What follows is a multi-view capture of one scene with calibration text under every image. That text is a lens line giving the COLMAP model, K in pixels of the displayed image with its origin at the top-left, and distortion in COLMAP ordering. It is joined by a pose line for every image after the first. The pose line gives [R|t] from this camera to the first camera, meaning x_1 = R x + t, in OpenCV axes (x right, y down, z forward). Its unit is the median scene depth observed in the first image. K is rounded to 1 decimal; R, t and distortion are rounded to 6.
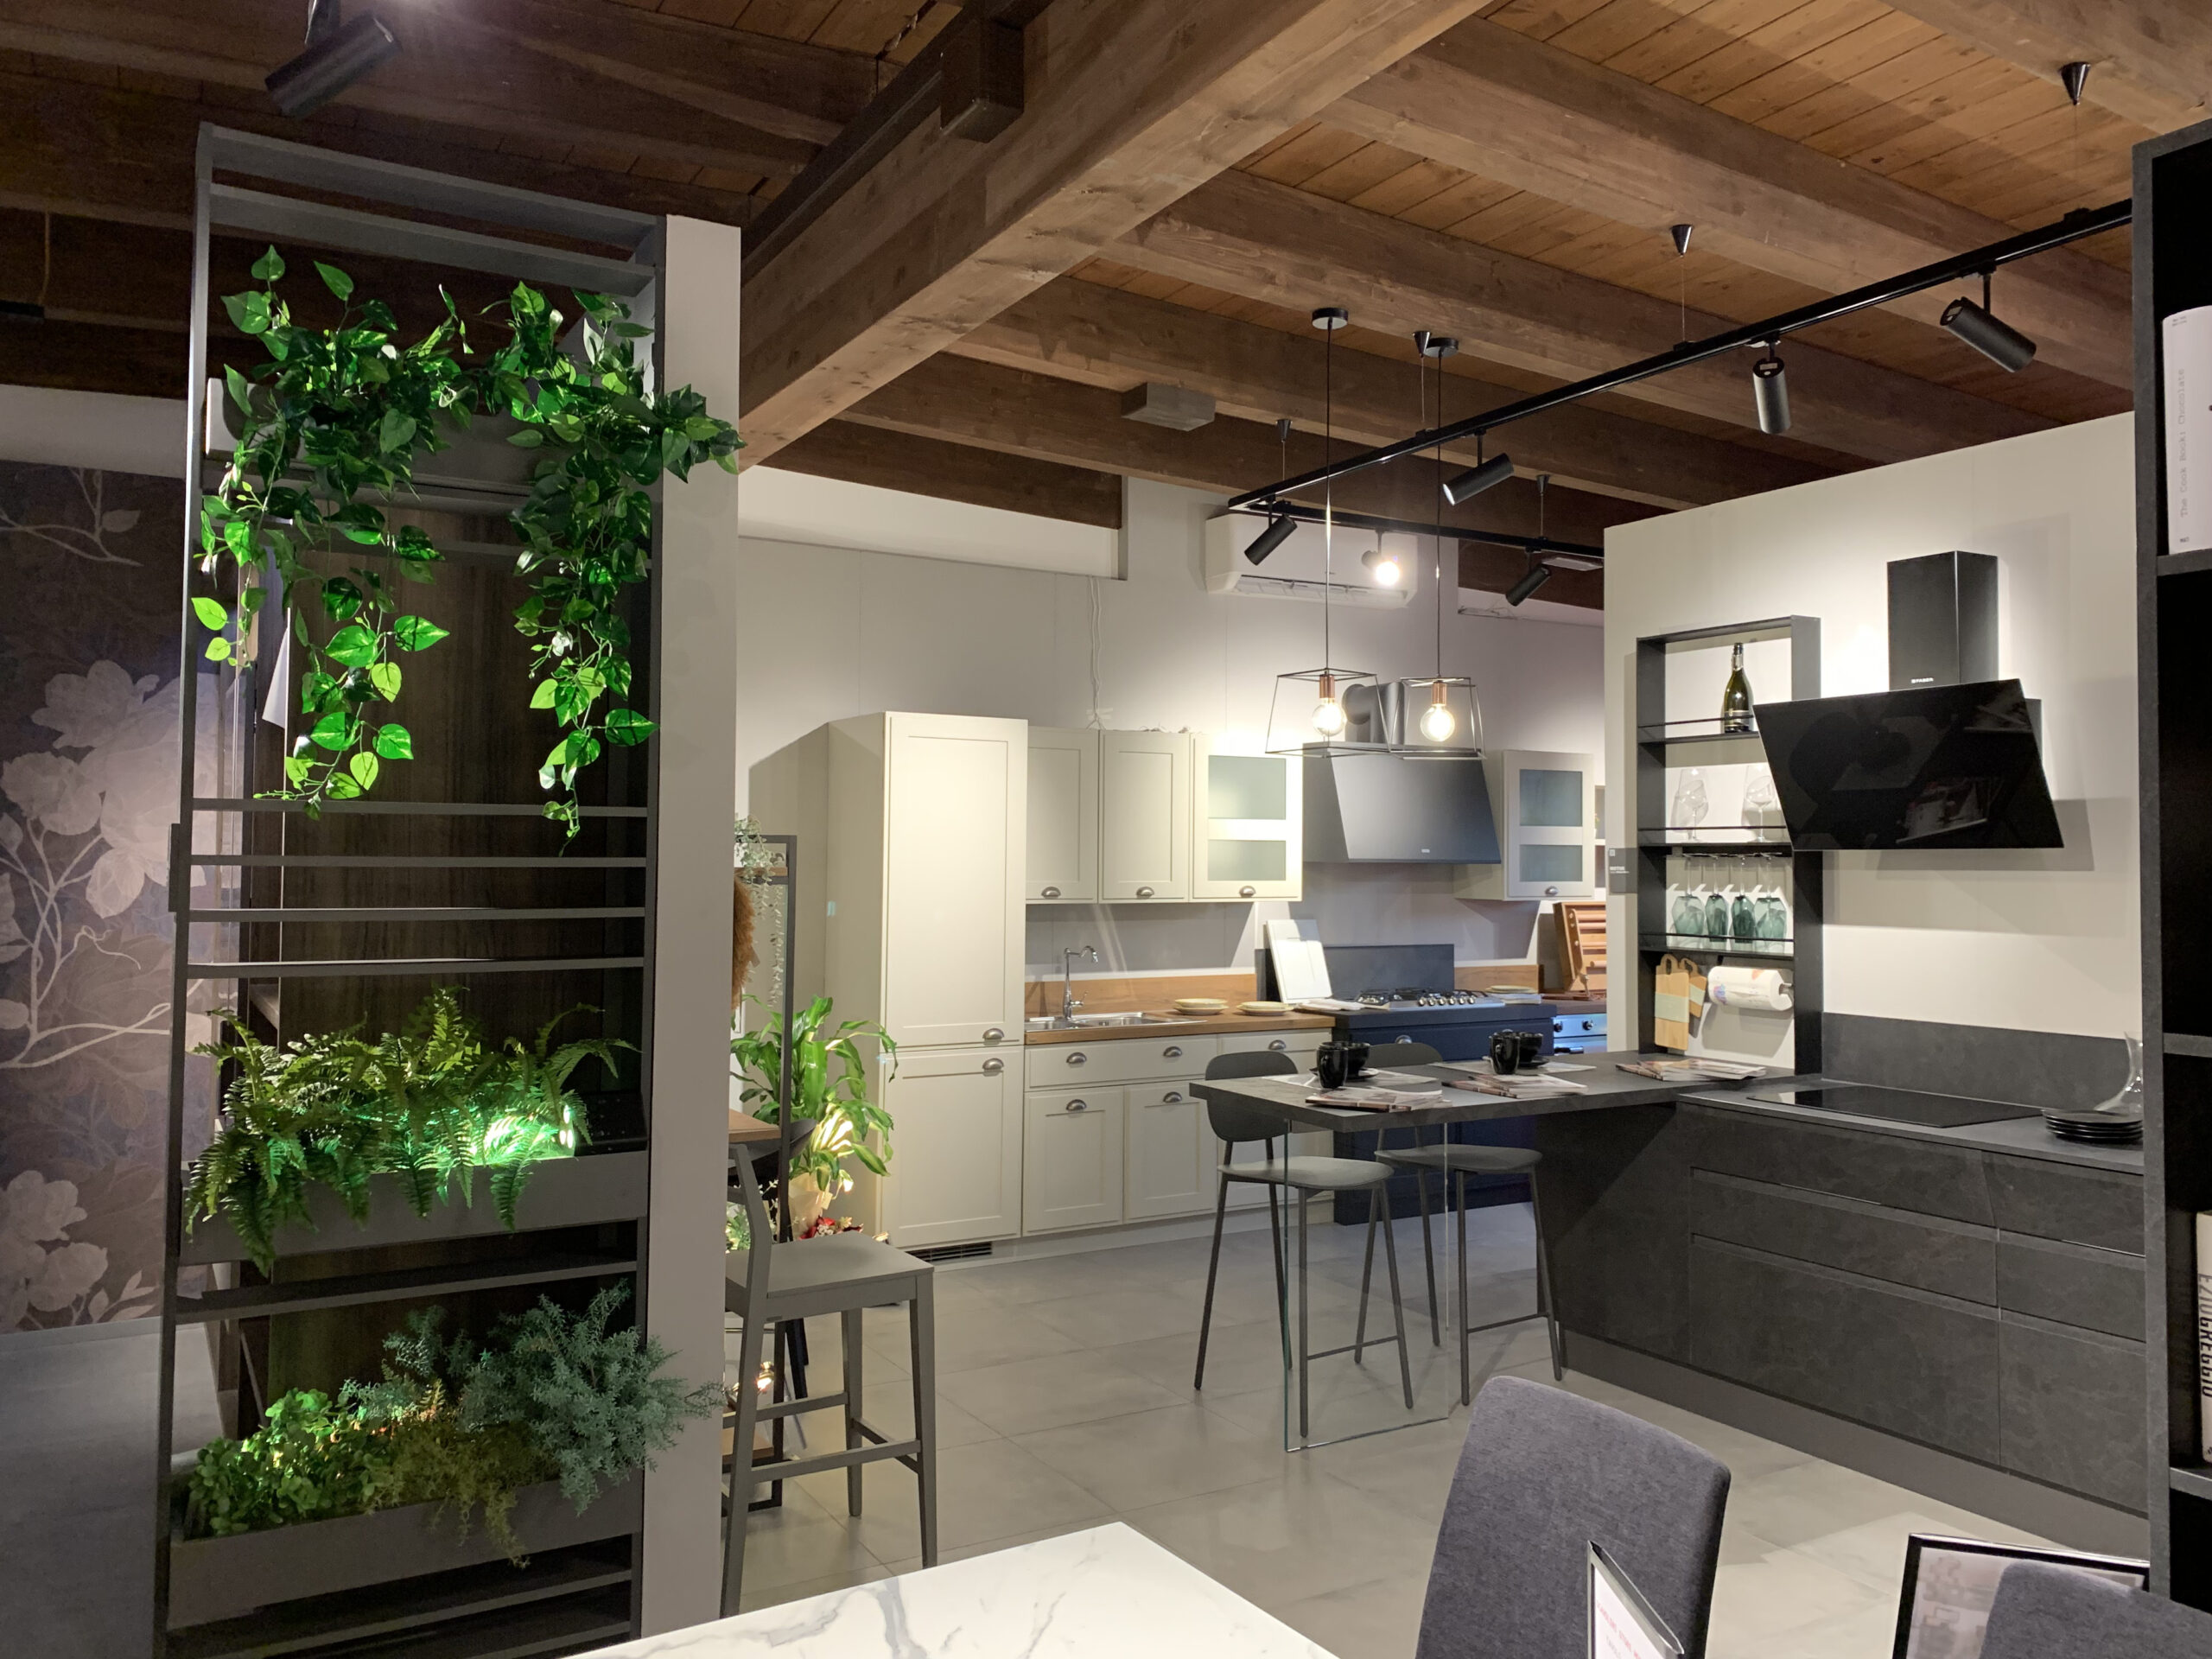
lens RADIAL K [[1778.9, 0, 1181.4], [0, 1778.9, 781.0], [0, 0, 1]] dist [0.042182, -0.047961]
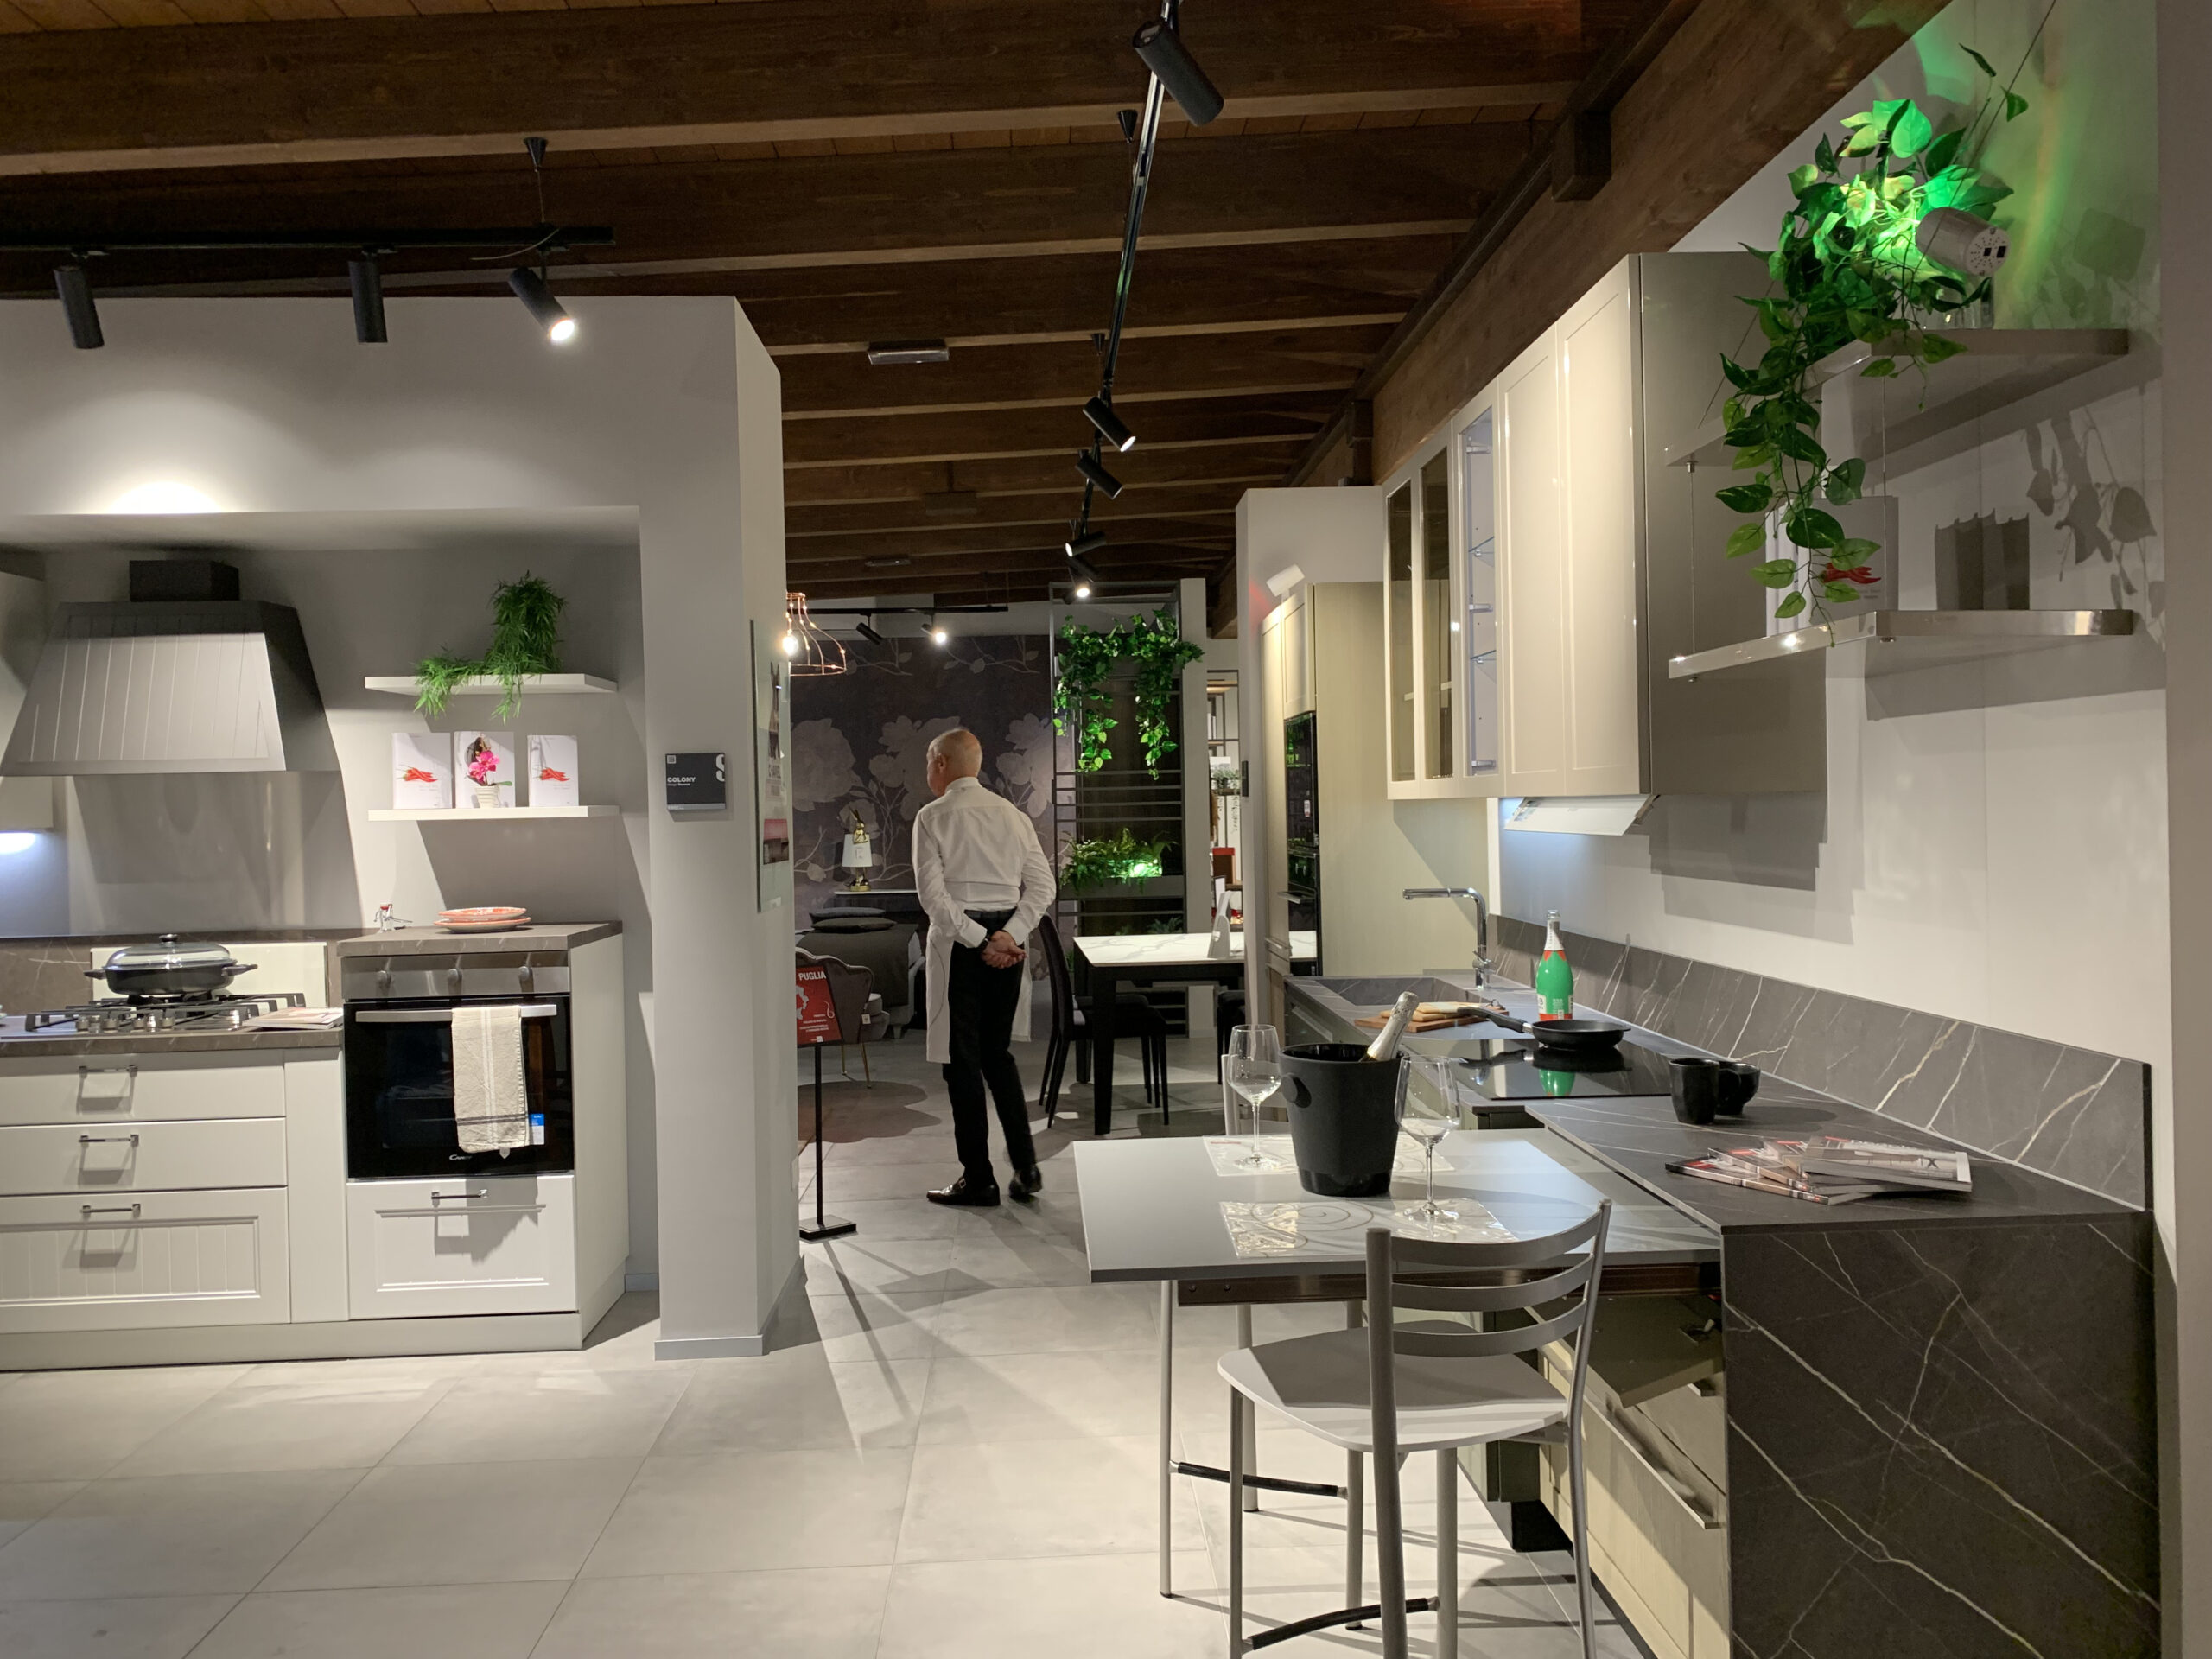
lens RADIAL K [[1778.9, 0, 1104.5], [0, 1778.9, 830.0], [0, 0, 1]] dist [0.042182, -0.047961]
pose [[0.881413, -0.012963, -0.472168, 1.153751], [0.042680, 0.997720, 0.052279, -0.053477], [0.470414, -0.066232, 0.879957, -1.992690]]
